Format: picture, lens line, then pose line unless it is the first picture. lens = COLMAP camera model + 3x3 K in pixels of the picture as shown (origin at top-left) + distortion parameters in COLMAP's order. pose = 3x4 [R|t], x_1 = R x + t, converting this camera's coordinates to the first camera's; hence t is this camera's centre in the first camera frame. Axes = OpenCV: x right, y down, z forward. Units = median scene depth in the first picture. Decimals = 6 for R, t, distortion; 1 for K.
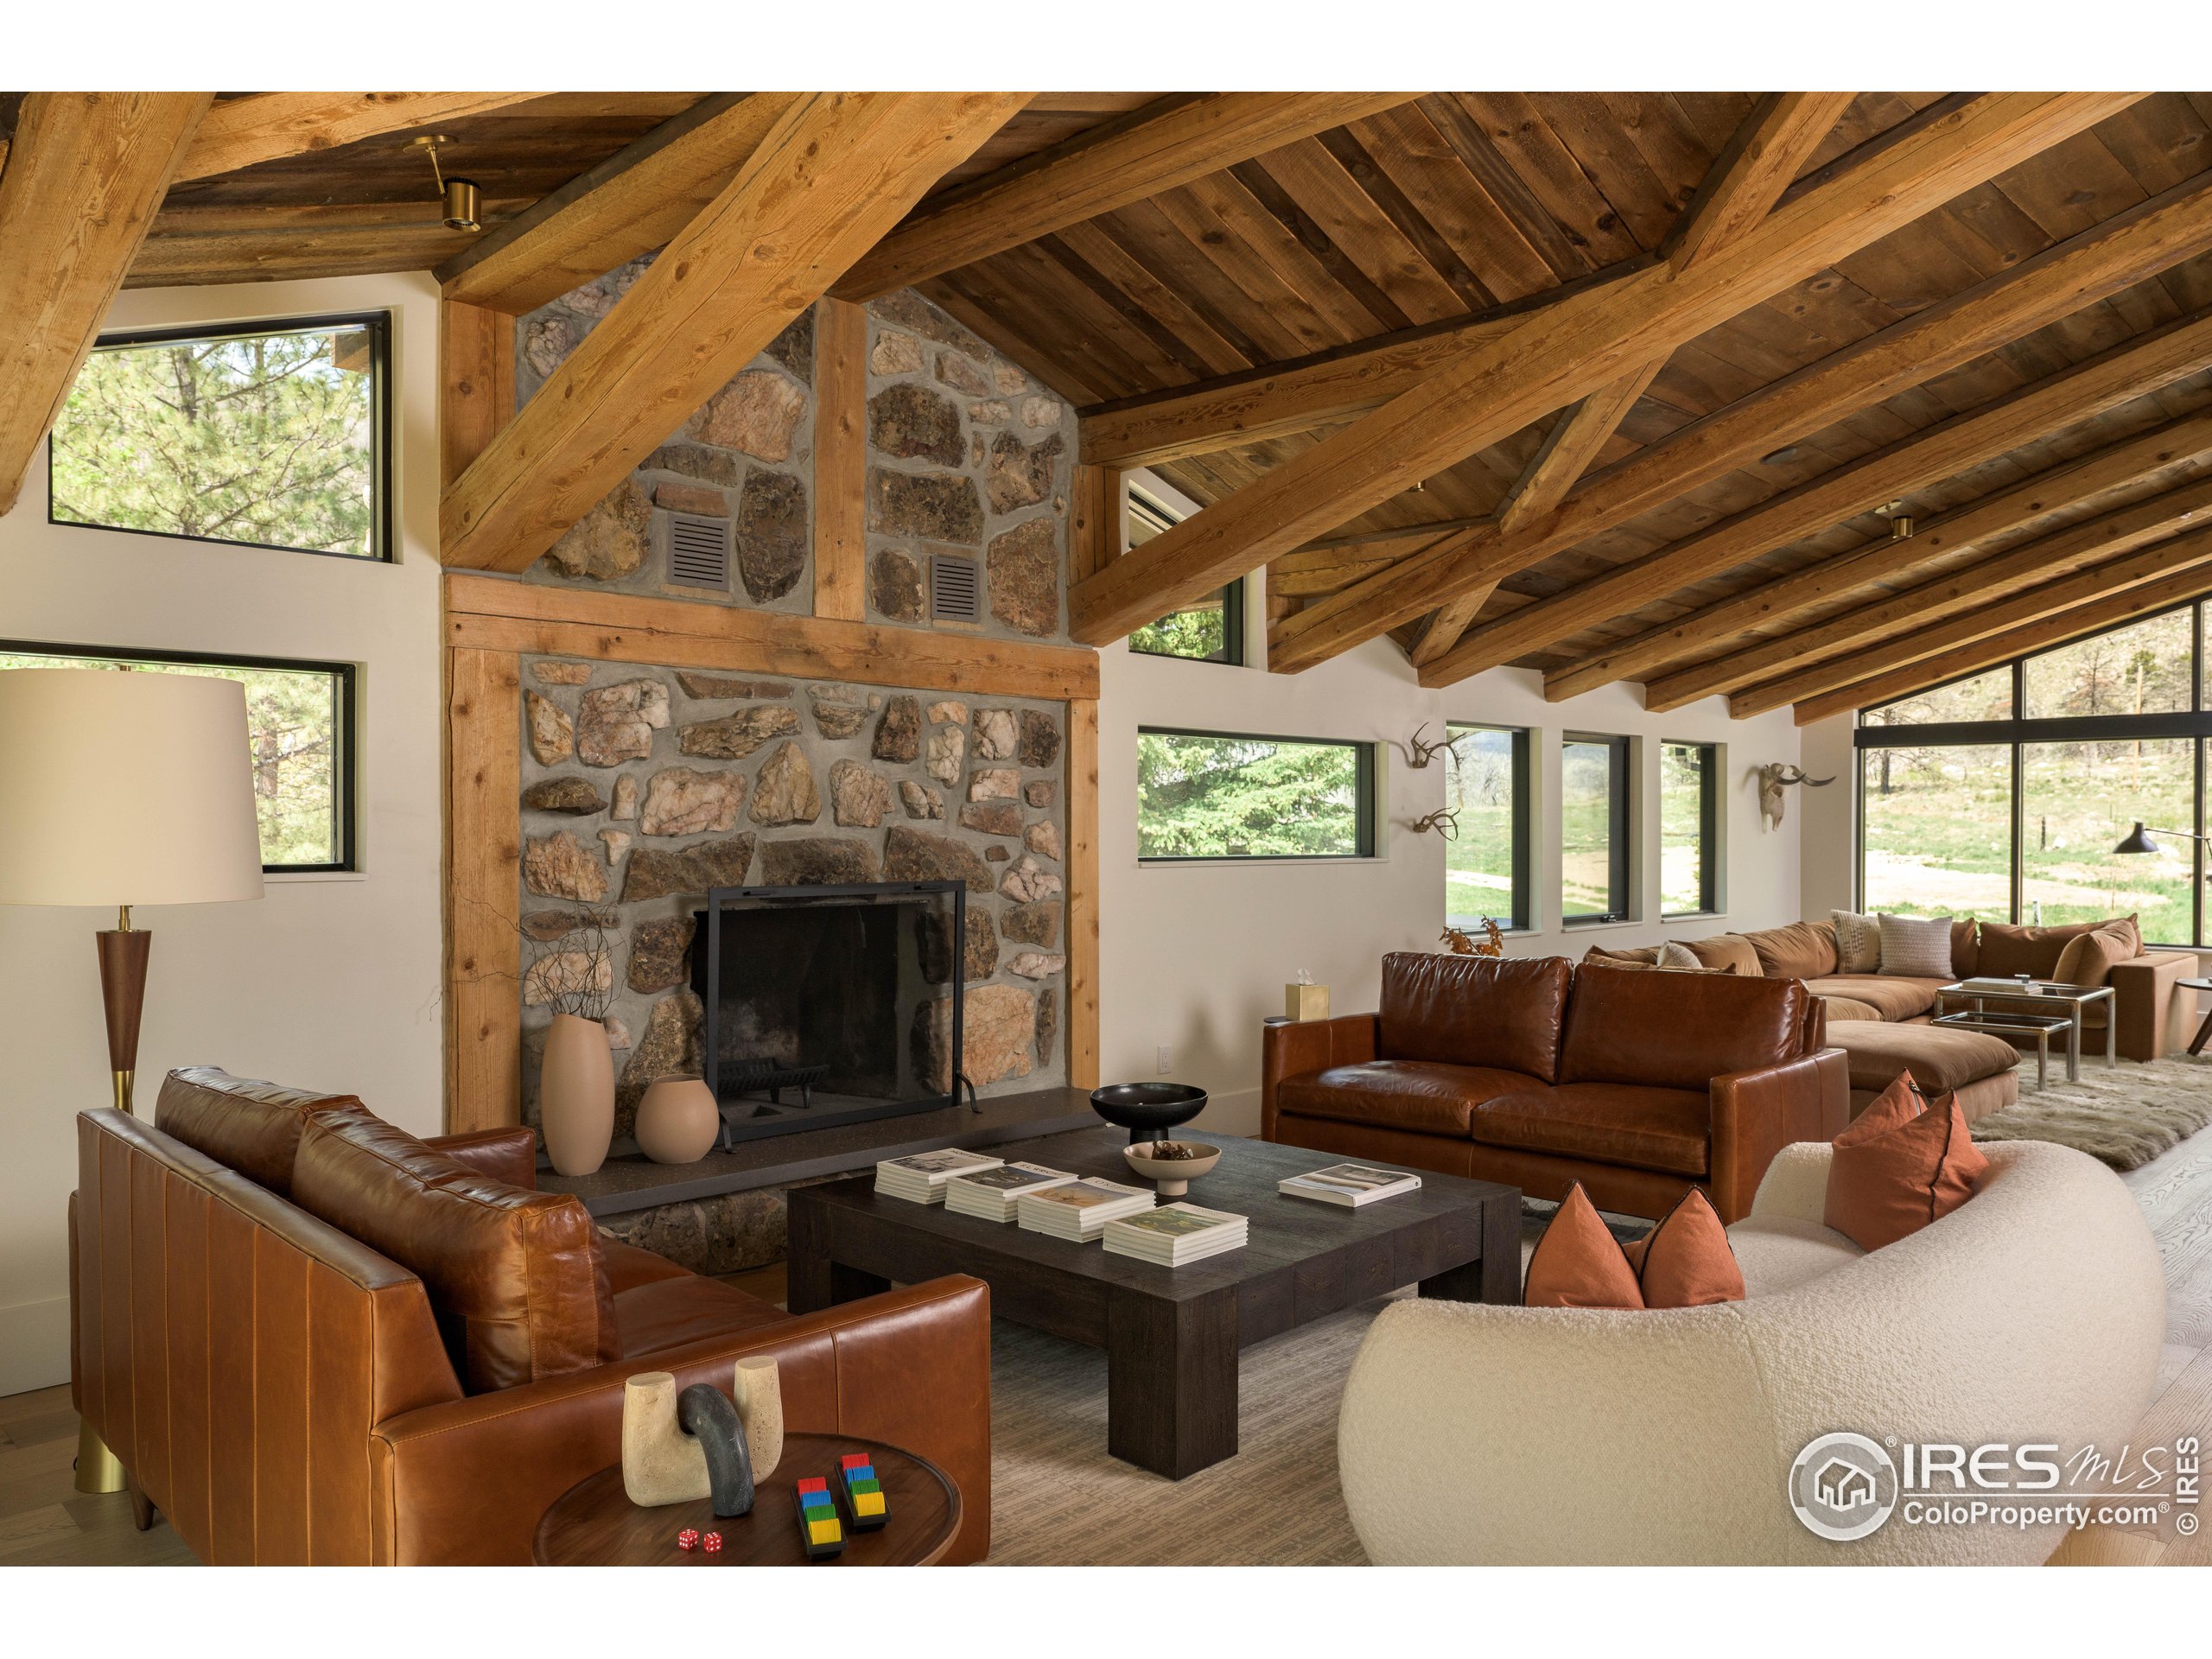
lens RADIAL K [[1579.3, 0, 1106.0], [0, 1579.3, 829.5], [0, 0, 1]] dist [0.007045, 0.001779]
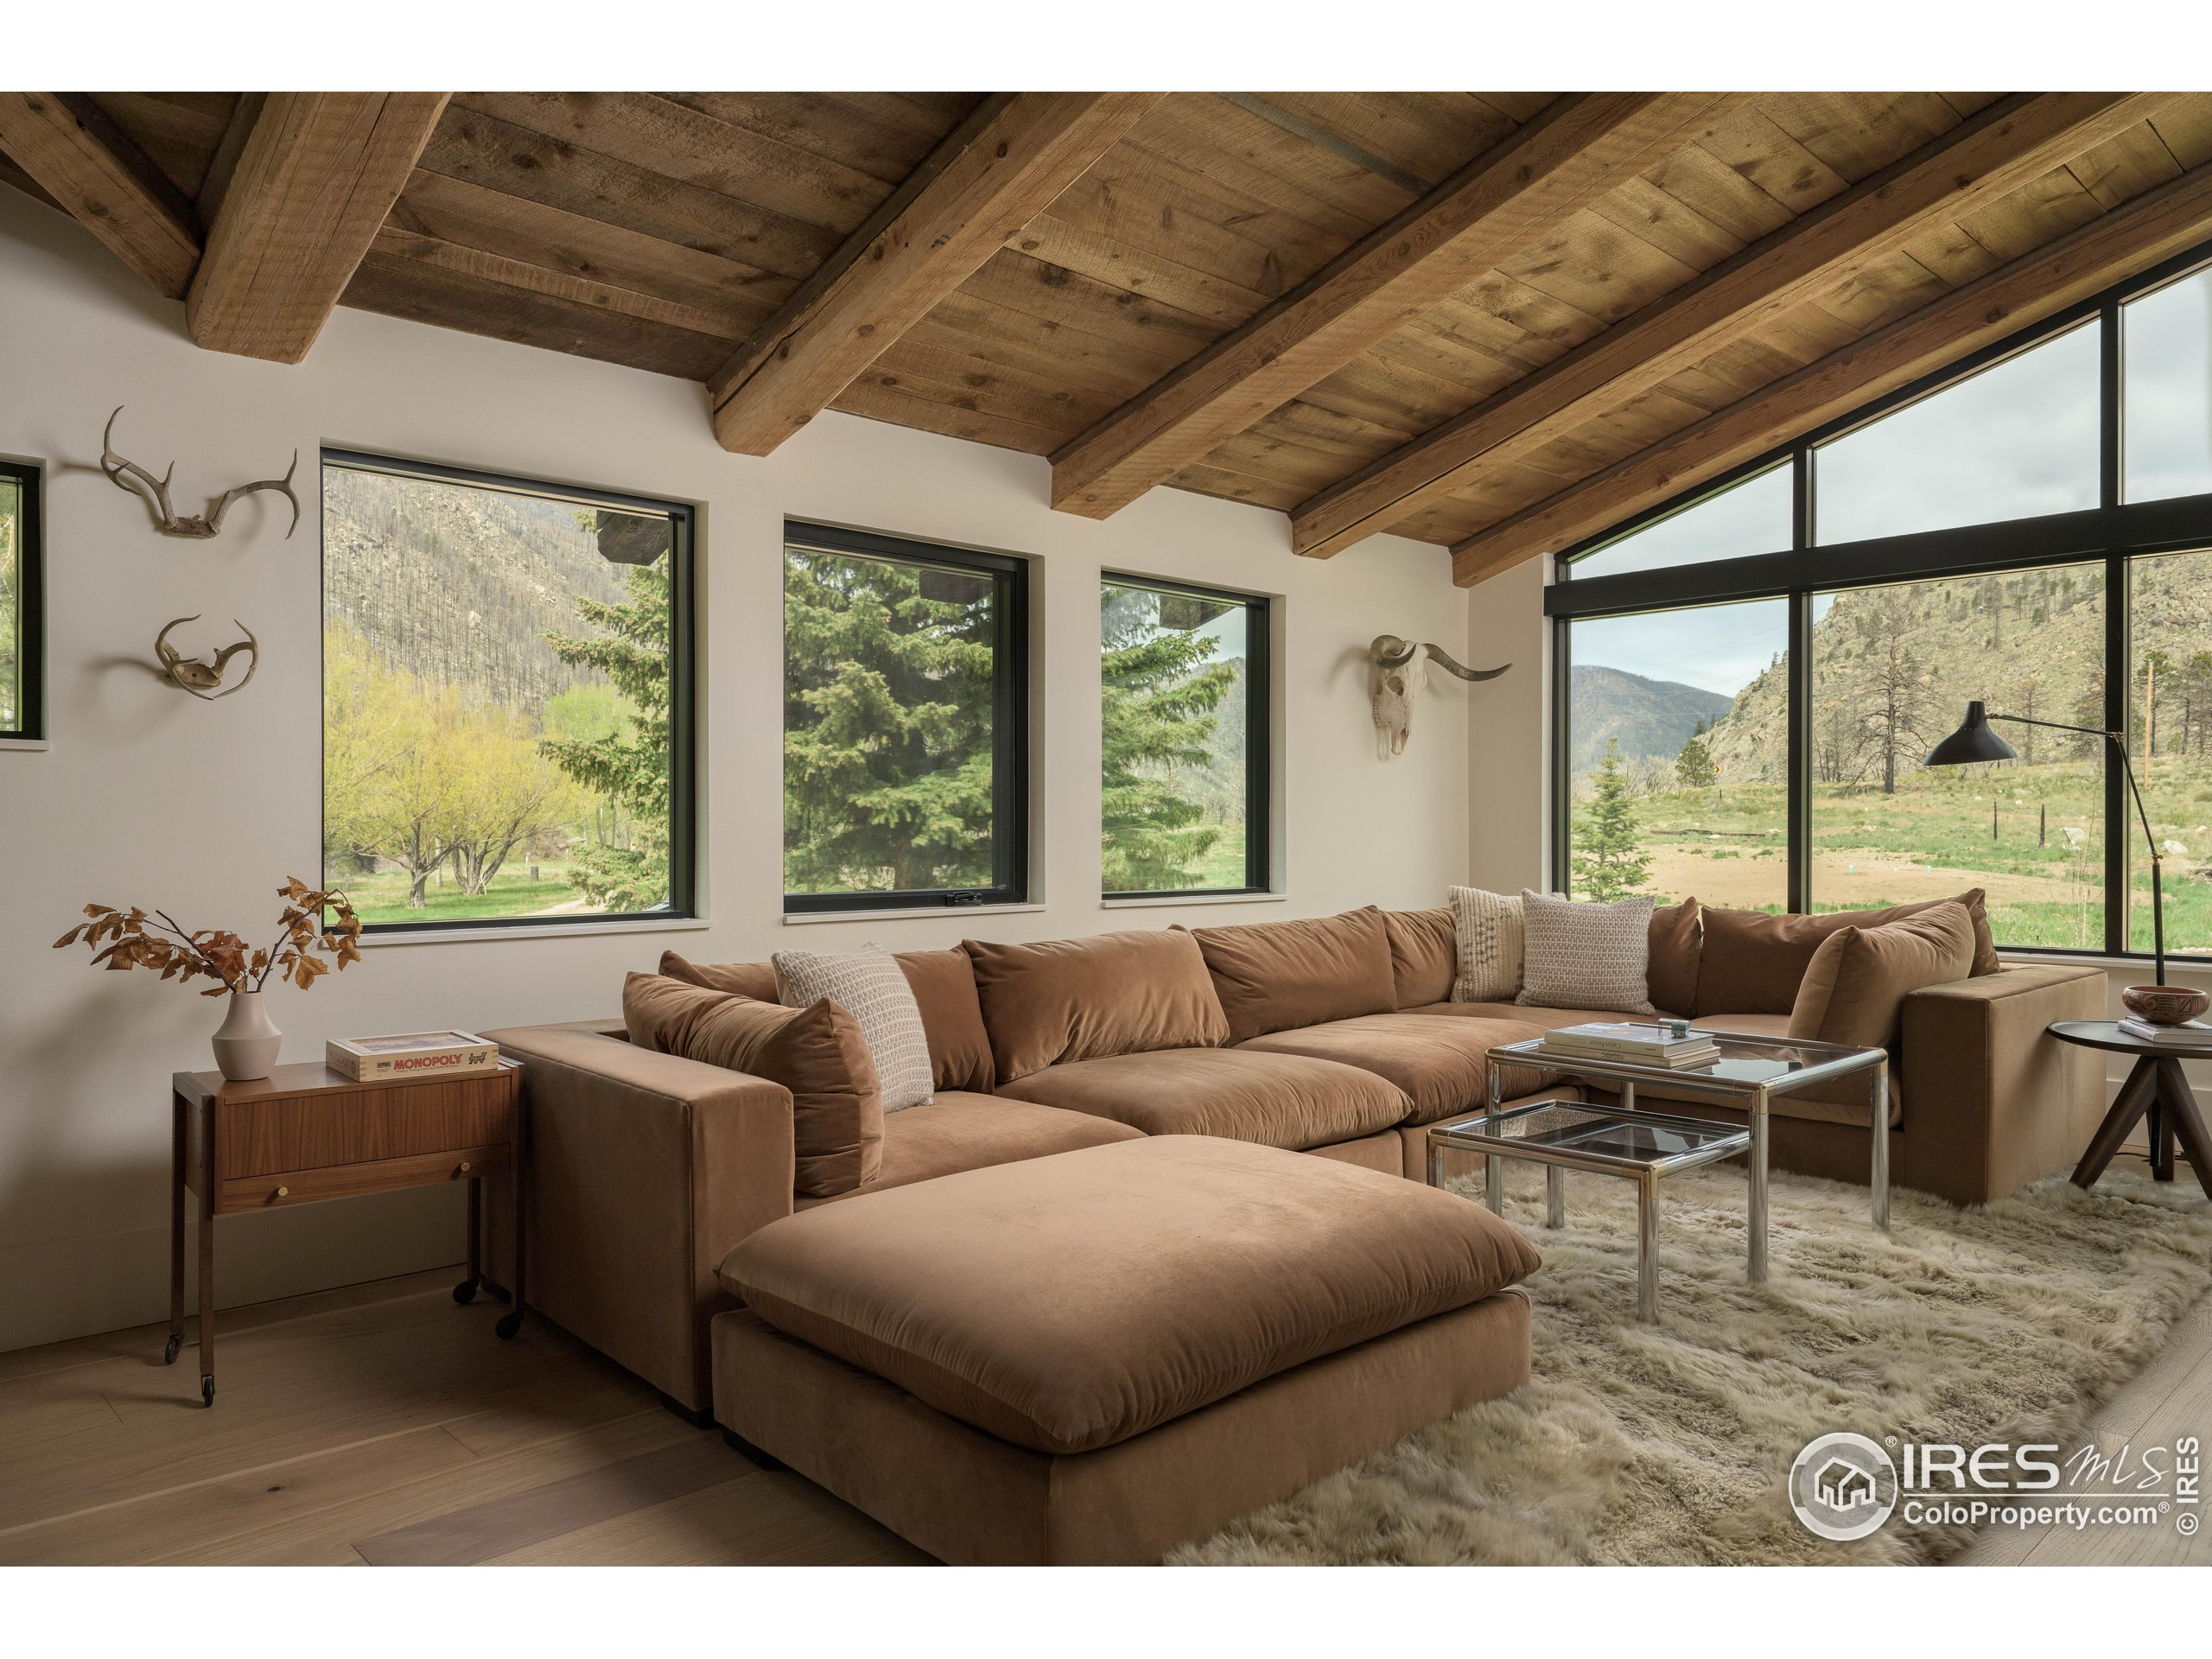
lens RADIAL K [[1464.7, 0, 1106.0], [0, 1464.7, 829.5], [0, 0, 1]] dist [-0.003265, 0.001671]
pose [[0.998896, -0.000592, -0.046983, 0.347520], [0.000382, 0.999990, -0.004479, 0.032050], [0.046985, 0.004456, 0.998886, 0.460459]]
